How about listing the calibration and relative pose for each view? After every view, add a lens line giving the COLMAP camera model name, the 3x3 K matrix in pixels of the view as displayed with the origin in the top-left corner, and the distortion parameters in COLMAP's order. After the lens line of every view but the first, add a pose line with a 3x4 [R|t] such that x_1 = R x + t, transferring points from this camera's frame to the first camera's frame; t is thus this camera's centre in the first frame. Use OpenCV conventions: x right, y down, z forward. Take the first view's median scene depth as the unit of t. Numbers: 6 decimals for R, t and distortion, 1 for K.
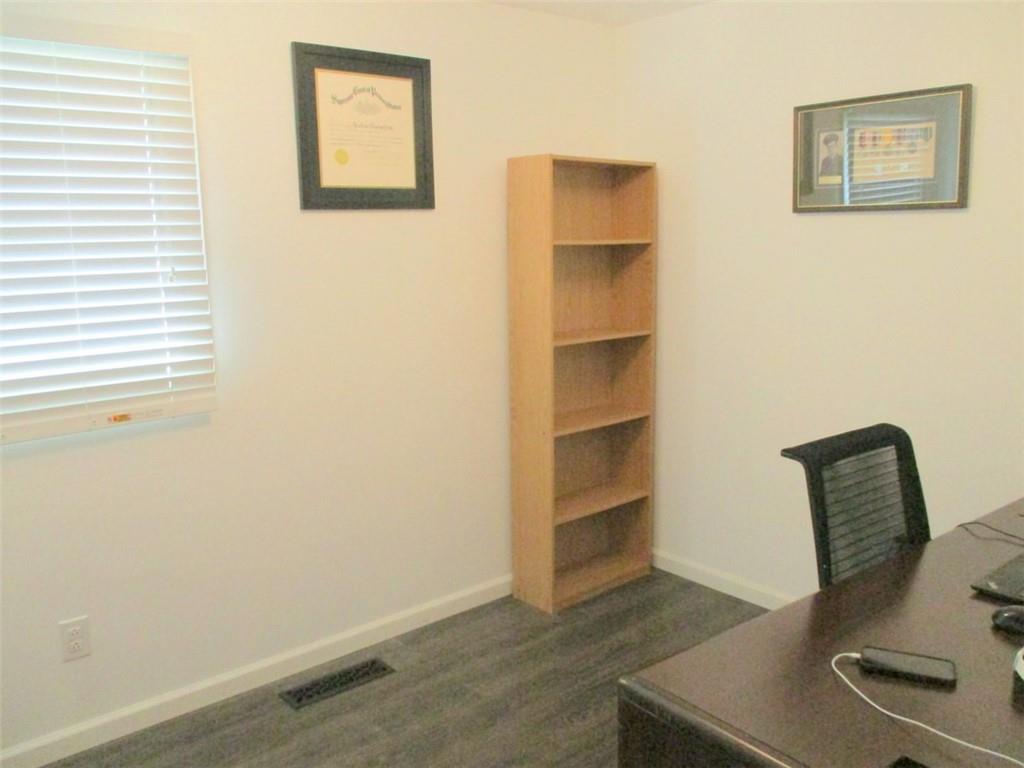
lens RADIAL K [[853.6, 0, 512.8], [0, 853.6, 364.8], [0, 0, 1]] dist [-0.031266, 0.005748]
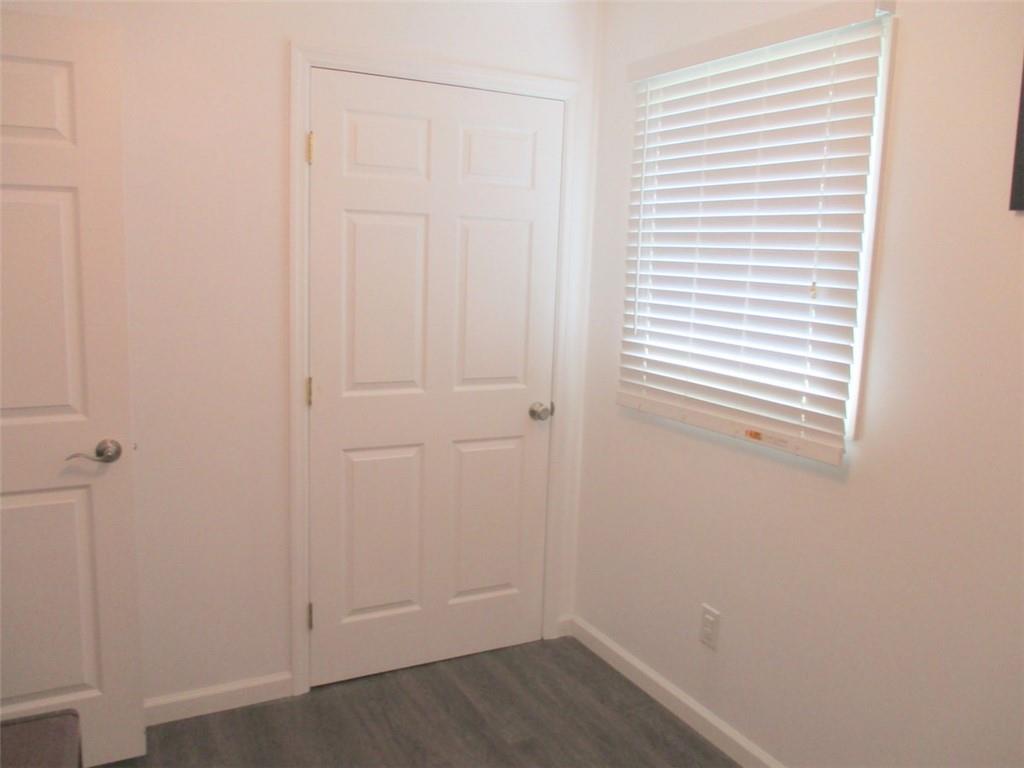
lens RADIAL K [[853.6, 0, 512.8], [0, 853.6, 364.8], [0, 0, 1]] dist [-0.031266, 0.005748]
pose [[-0.241980, 0.141391, -0.959924, 0.484484], [-0.176730, 0.966354, 0.186889, -0.137032], [0.954051, 0.214870, -0.208850, 0.889095]]
